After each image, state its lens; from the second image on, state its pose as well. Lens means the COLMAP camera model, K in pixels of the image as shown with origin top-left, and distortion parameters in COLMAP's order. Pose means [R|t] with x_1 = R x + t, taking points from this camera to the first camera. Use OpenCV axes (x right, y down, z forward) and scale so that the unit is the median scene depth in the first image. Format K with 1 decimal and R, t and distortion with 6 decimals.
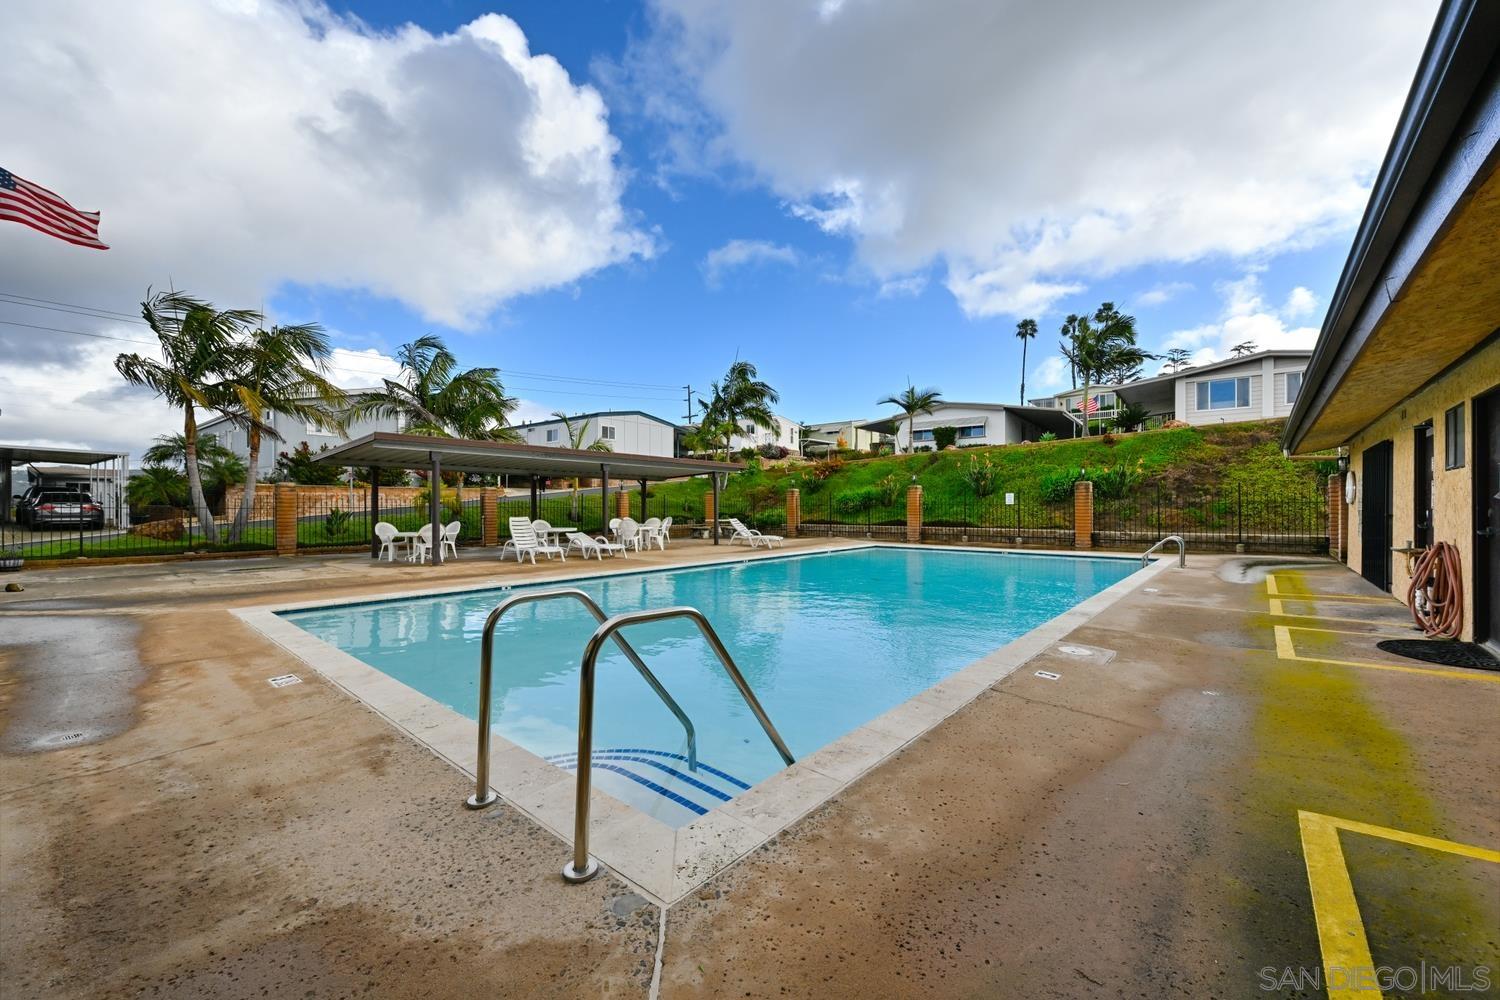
lens RADIAL K [[583.7, 0, 755.2], [0, 583.7, 501.0], [0, 0, 1]] dist [-0.000408, 0.000057]
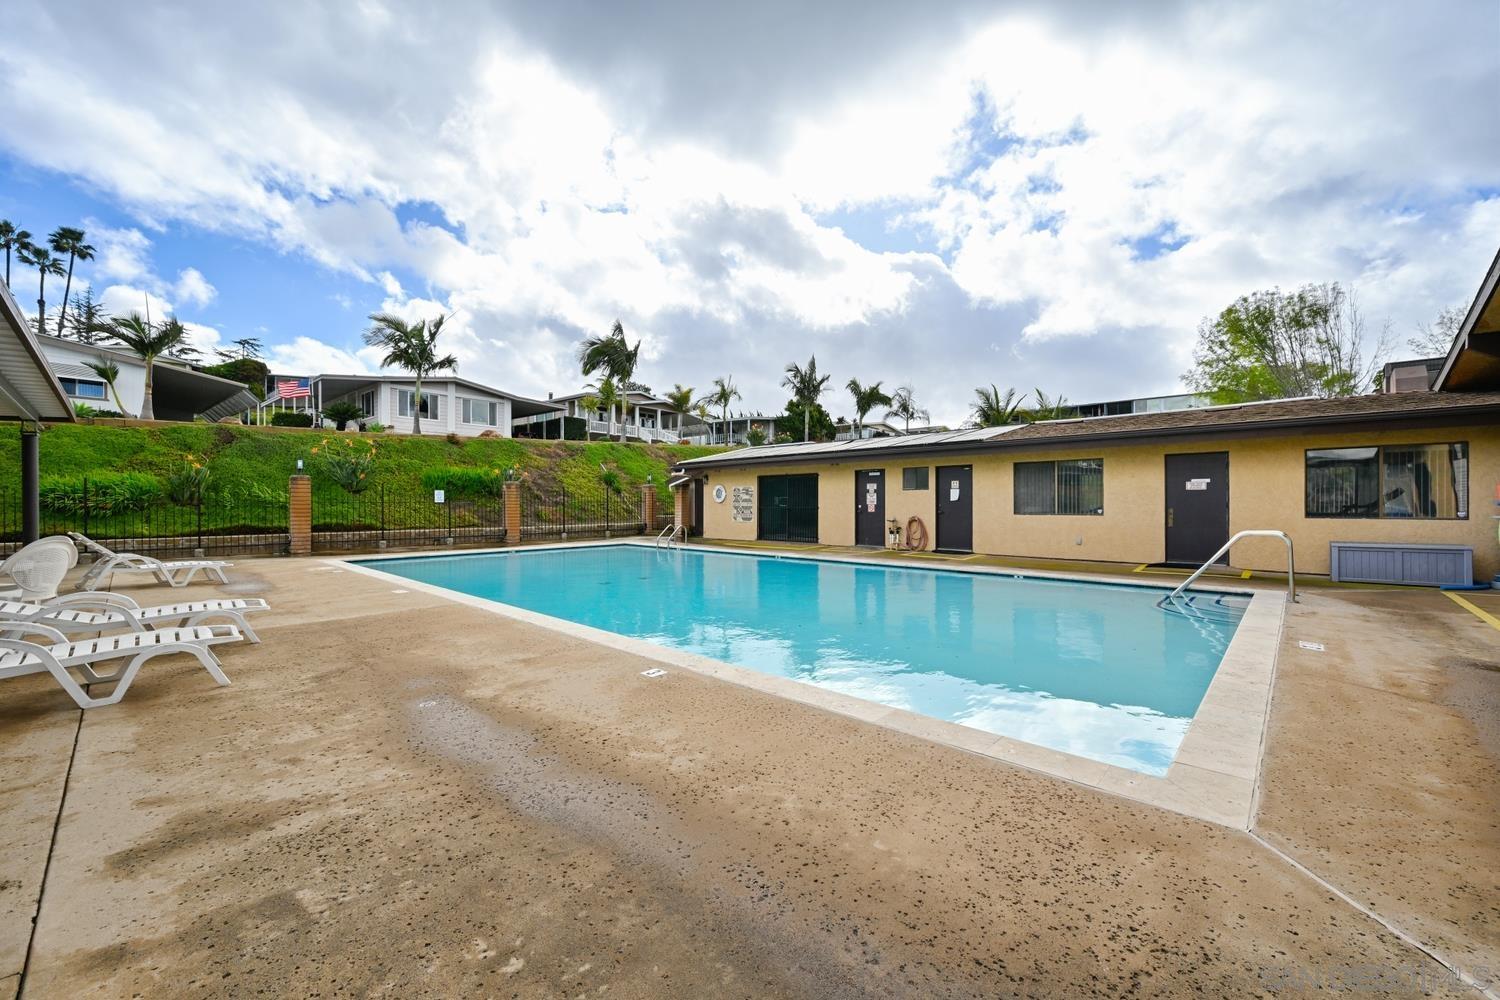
lens RADIAL K [[583.7, 0, 755.5], [0, 583.7, 504.9], [0, 0, 1]] dist [-0.000408, 0.000057]
pose [[0.041137, -0.000757, 0.999153, -0.417300], [-0.008805, 0.999961, 0.001120, 0.003411], [-0.999115, -0.008843, 0.041129, 0.417359]]
